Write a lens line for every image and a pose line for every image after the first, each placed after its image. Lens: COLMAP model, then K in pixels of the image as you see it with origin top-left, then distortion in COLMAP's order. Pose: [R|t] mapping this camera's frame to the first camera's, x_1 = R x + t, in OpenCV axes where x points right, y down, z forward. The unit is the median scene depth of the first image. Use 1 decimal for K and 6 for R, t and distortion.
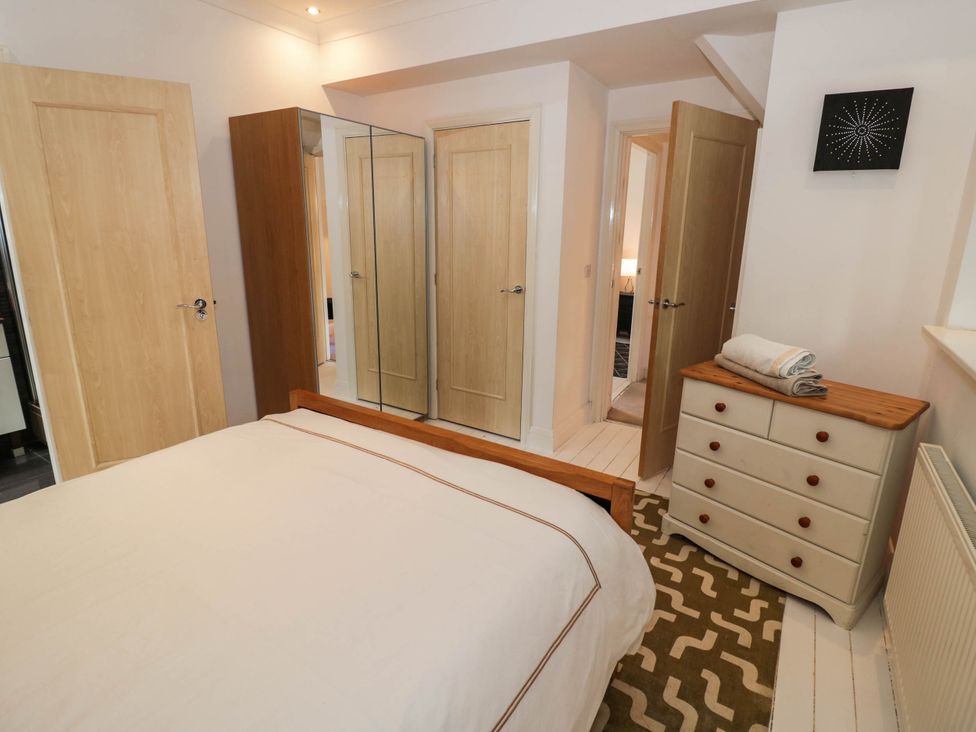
lens RADIAL K [[511.0, 0, 490.7], [0, 511.0, 357.4], [0, 0, 1]] dist [0.002579, -0.015094]
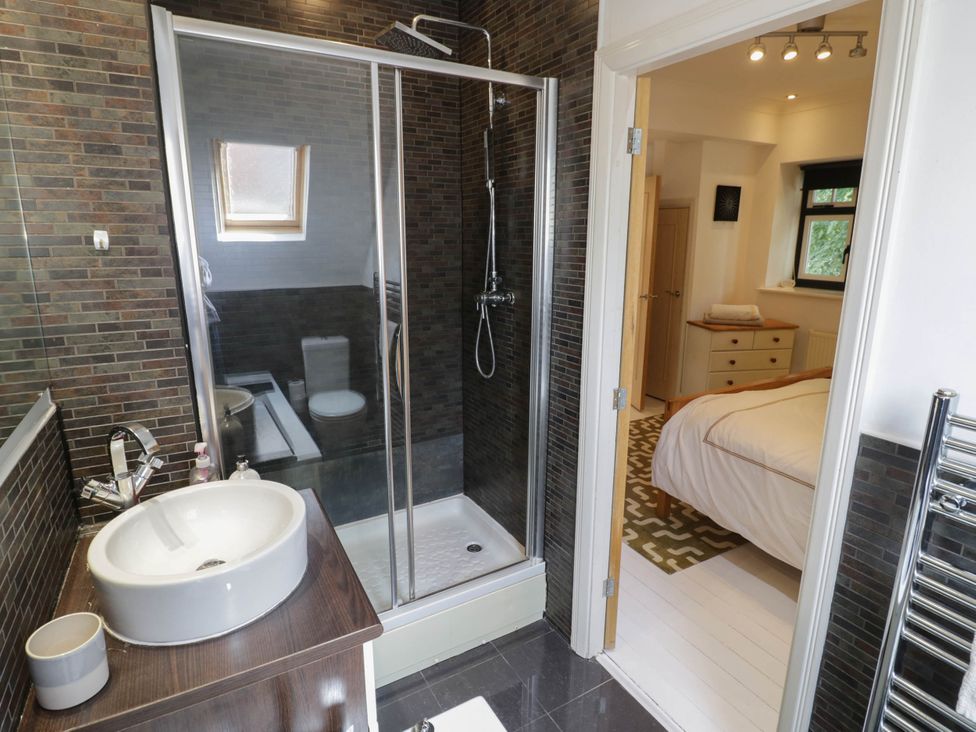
lens RADIAL K [[511.0, 0, 490.7], [0, 511.0, 357.4], [0, 0, 1]] dist [0.002579, -0.015094]
pose [[0.487162, -0.223584, 0.844206, -1.724184], [0.234054, 0.964735, 0.120441, -0.307590], [-0.841363, 0.138916, 0.522313, 0.788489]]
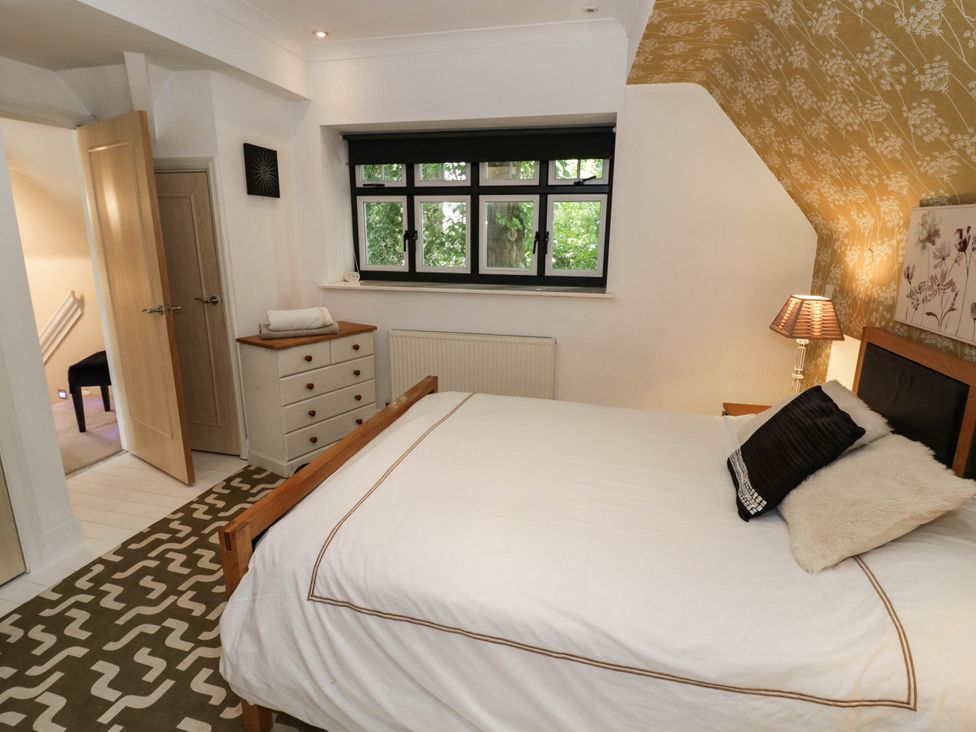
lens RADIAL K [[511.0, 0, 490.7], [0, 511.0, 357.4], [0, 0, 1]] dist [0.002579, -0.015094]
pose [[-0.315560, -0.244797, 0.916786, -1.068073], [0.224442, 0.919481, 0.322770, -0.263990], [-0.921980, 0.307619, -0.235208, 0.881335]]
